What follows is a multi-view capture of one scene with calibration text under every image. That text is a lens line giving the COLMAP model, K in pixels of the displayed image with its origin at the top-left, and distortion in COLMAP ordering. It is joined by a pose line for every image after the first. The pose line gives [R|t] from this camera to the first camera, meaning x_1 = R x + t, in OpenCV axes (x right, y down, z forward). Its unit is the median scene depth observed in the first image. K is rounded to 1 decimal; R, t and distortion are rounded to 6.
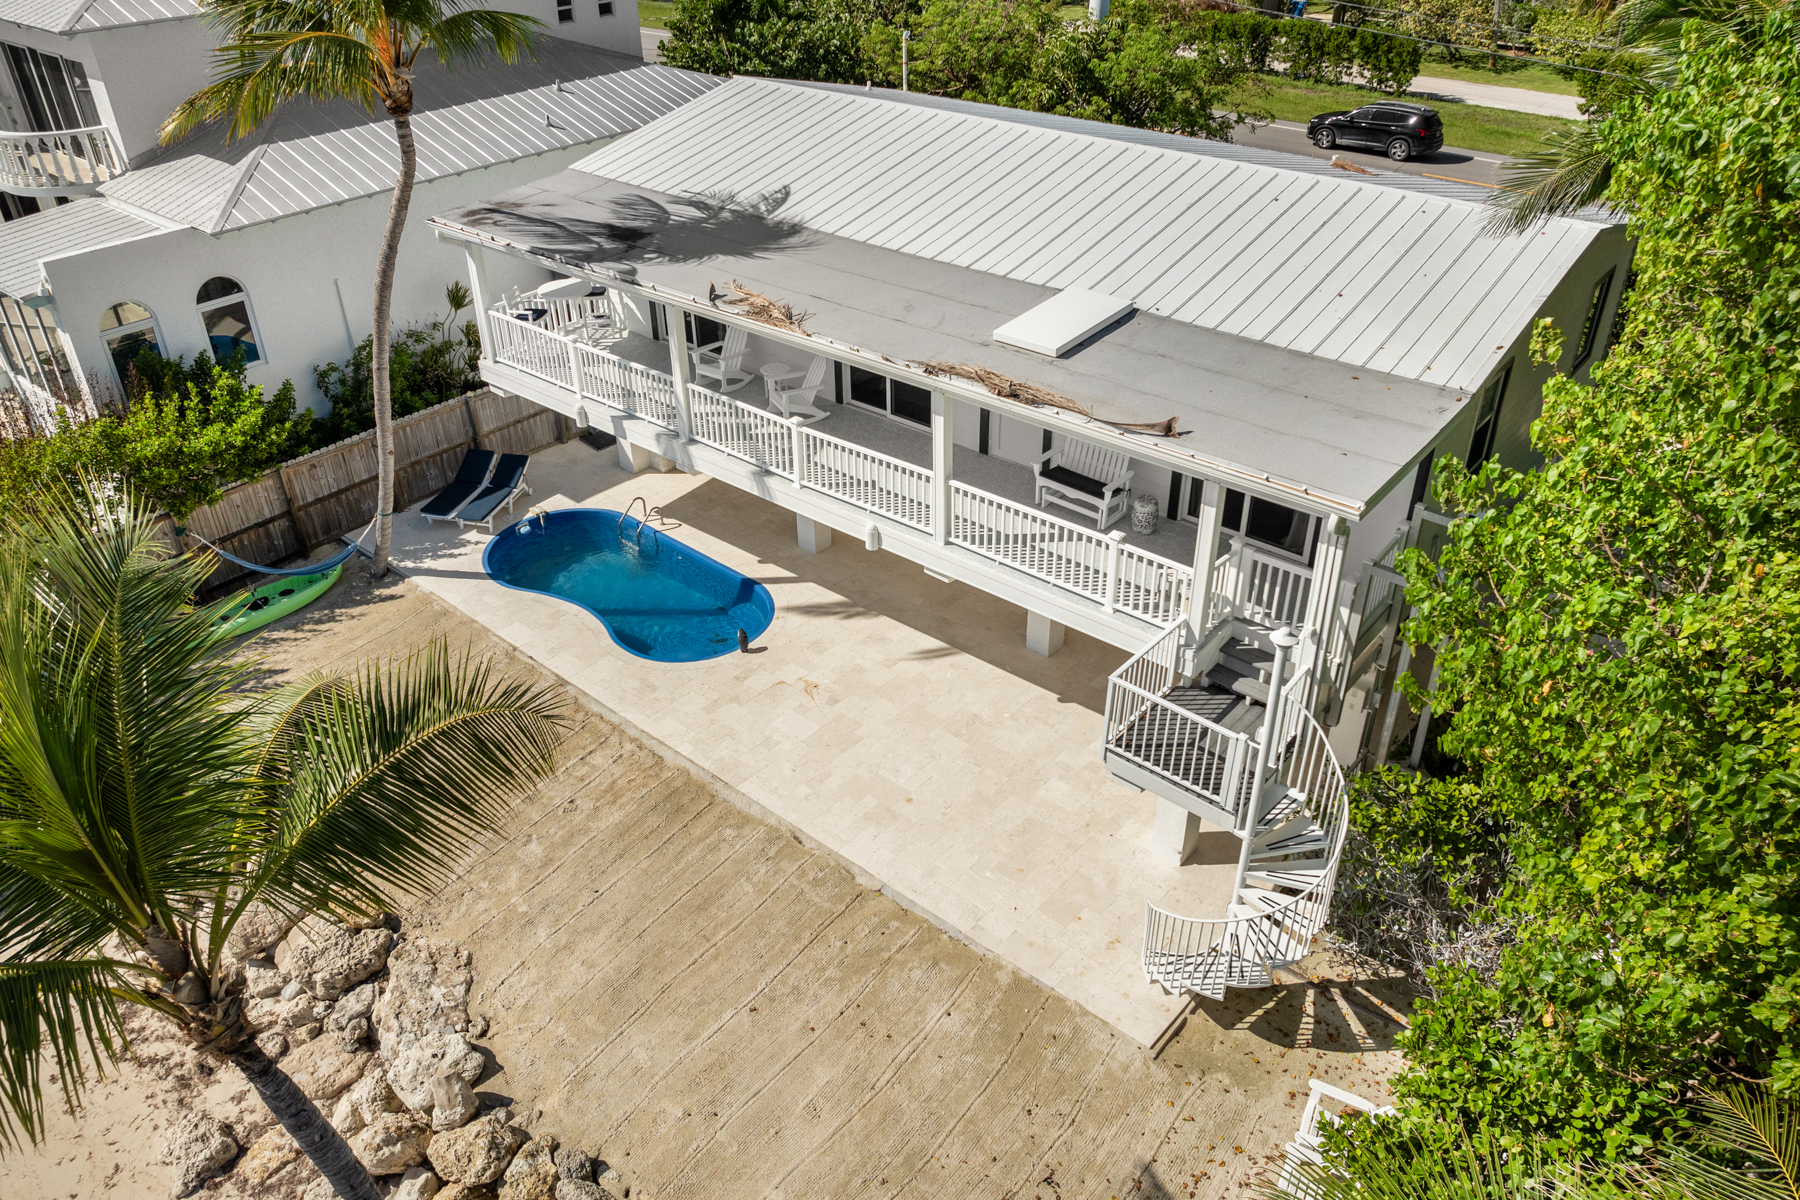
lens RADIAL K [[1253.4, 0, 900.0], [0, 1253.4, 600.0], [0, 0, 1]] dist [-0.039156, -0.002132]
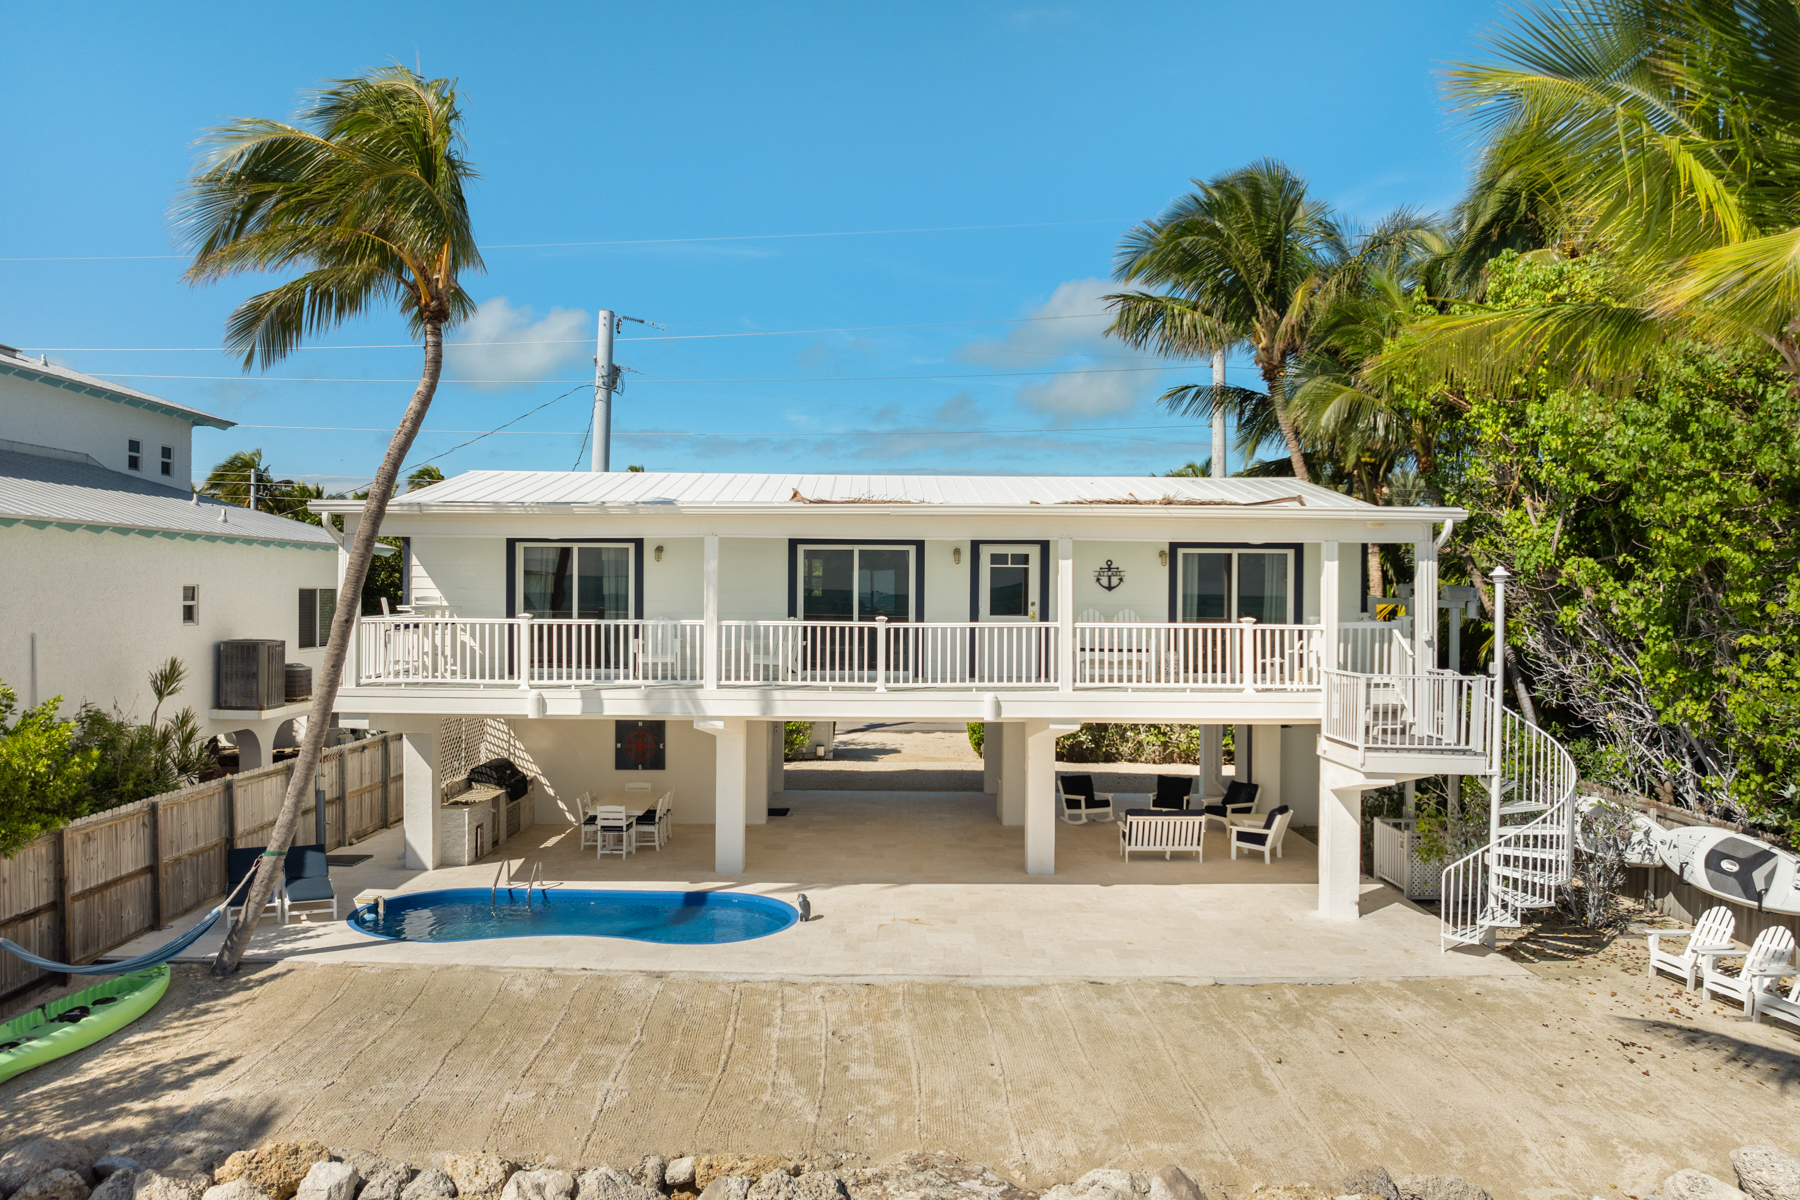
lens RADIAL K [[1253.4, 0, 900.0], [0, 1253.4, 600.0], [0, 0, 1]] dist [-0.039156, -0.002132]
pose [[0.761645, 0.005831, 0.647968, -0.602829], [0.341411, 0.846299, -0.408922, 0.217143], [-0.550759, 0.532677, 0.642589, 0.281383]]
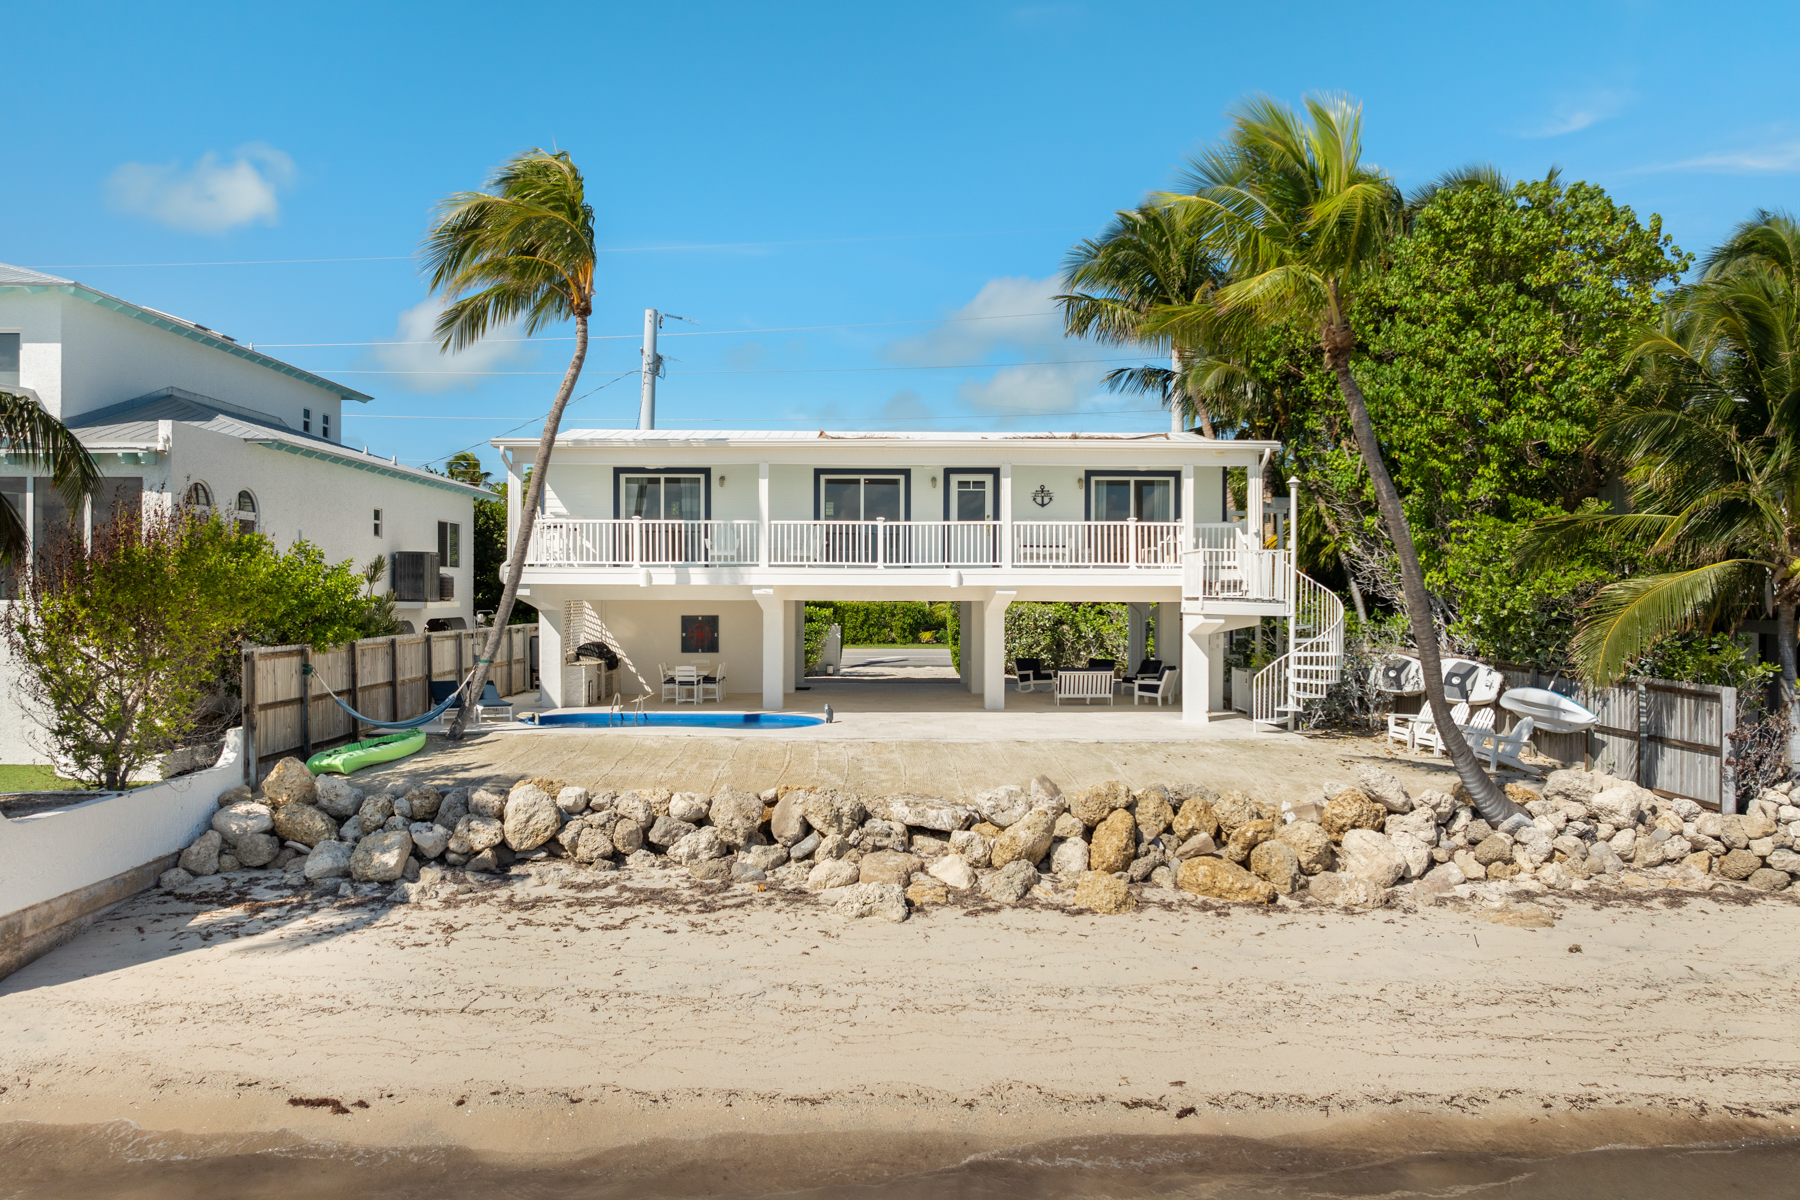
lens RADIAL K [[1253.4, 0, 900.0], [0, 1253.4, 600.0], [0, 0, 1]] dist [-0.039156, -0.002132]
pose [[0.760027, 0.002016, 0.649888, -0.839020], [0.345953, 0.845281, -0.407206, 0.442074], [-0.550159, 0.534319, 0.641739, 0.088812]]
